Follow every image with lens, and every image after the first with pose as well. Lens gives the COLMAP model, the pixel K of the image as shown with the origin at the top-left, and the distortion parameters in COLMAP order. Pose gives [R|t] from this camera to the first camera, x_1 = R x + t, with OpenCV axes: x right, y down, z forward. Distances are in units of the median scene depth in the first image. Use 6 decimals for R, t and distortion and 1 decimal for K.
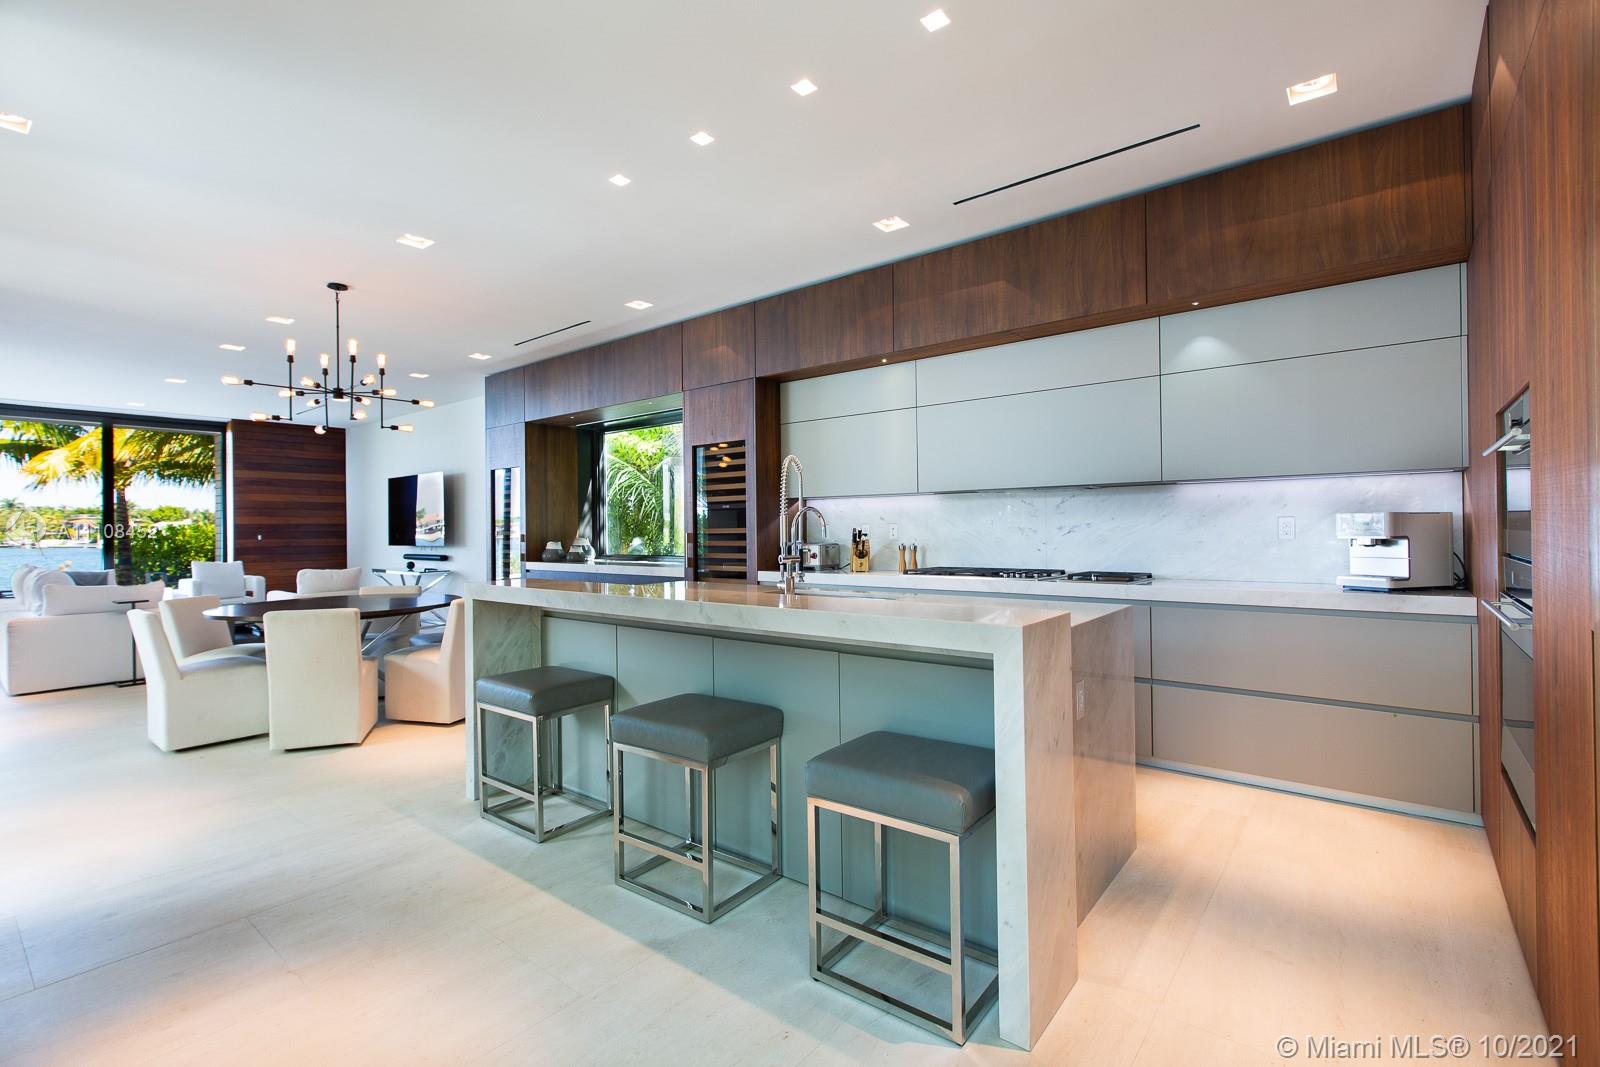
lens RADIAL K [[719.7, 0, 794.6], [0, 719.7, 522.9], [0, 0, 1]] dist [0.008638, -0.001554]
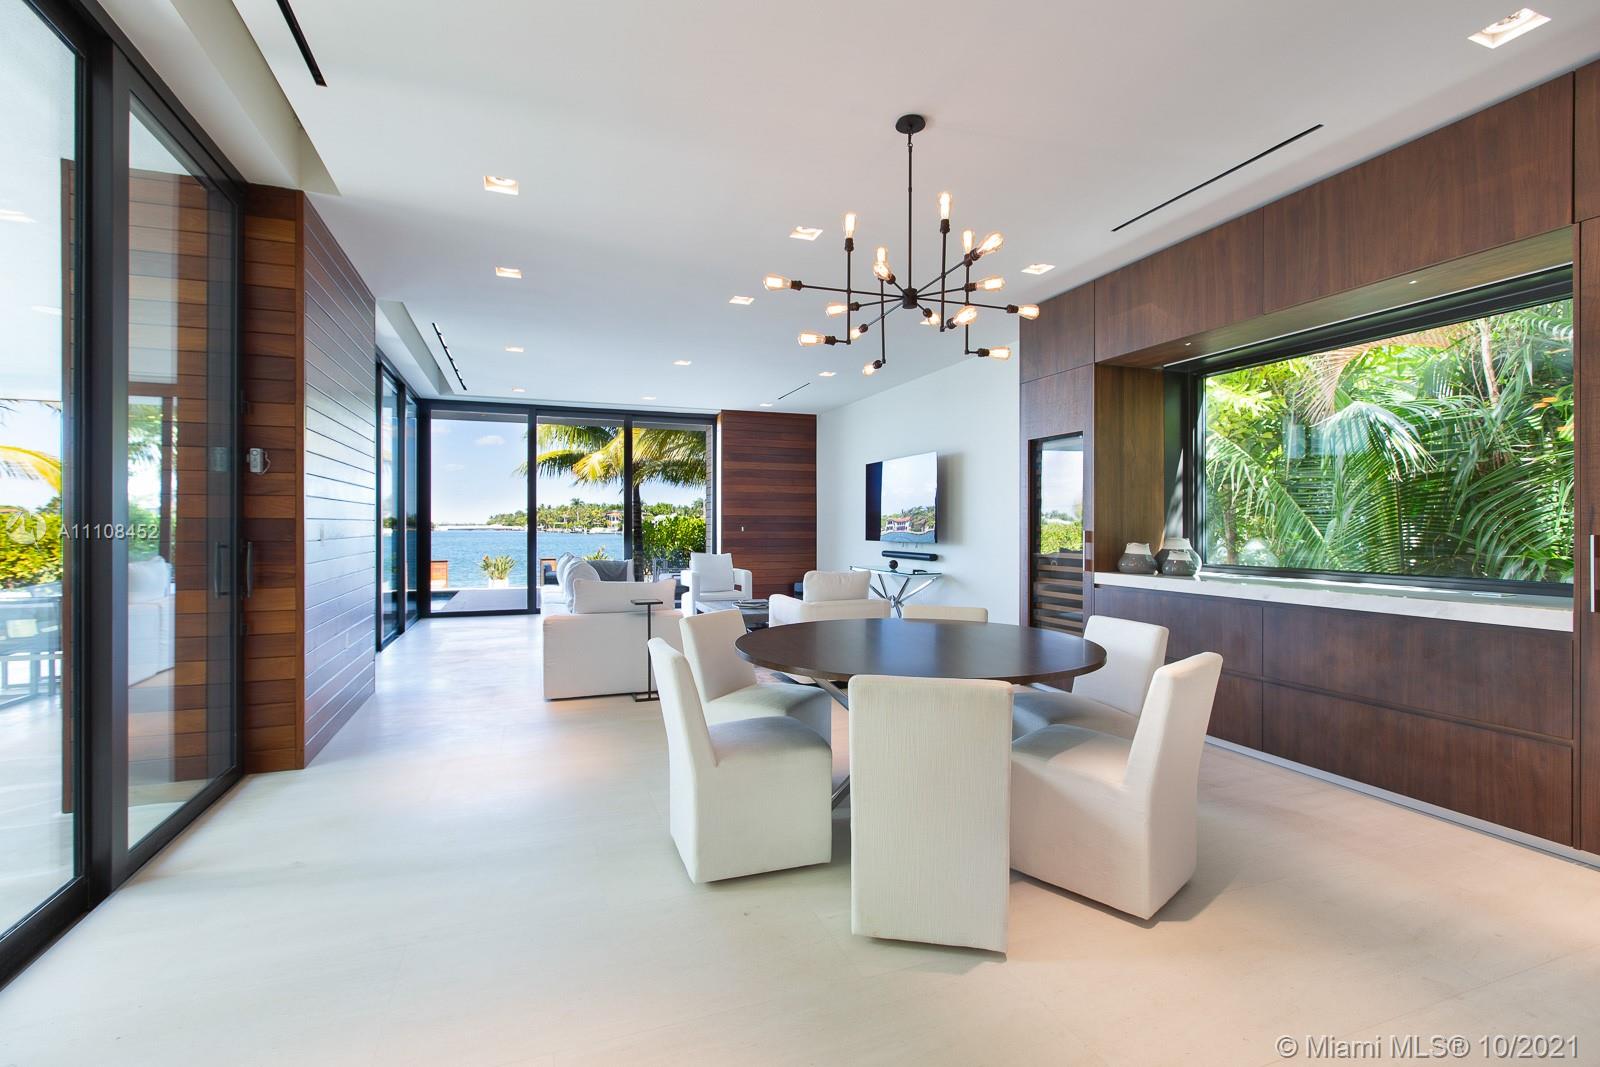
lens RADIAL K [[719.7, 0, 797.1], [0, 719.7, 530.9], [0, 0, 1]] dist [0.008638, -0.001554]
pose [[0.863611, 0.015839, -0.503910, -0.069603], [-0.007016, 0.999787, 0.019401, -0.000064], [0.504110, -0.013219, 0.863538, 0.073749]]
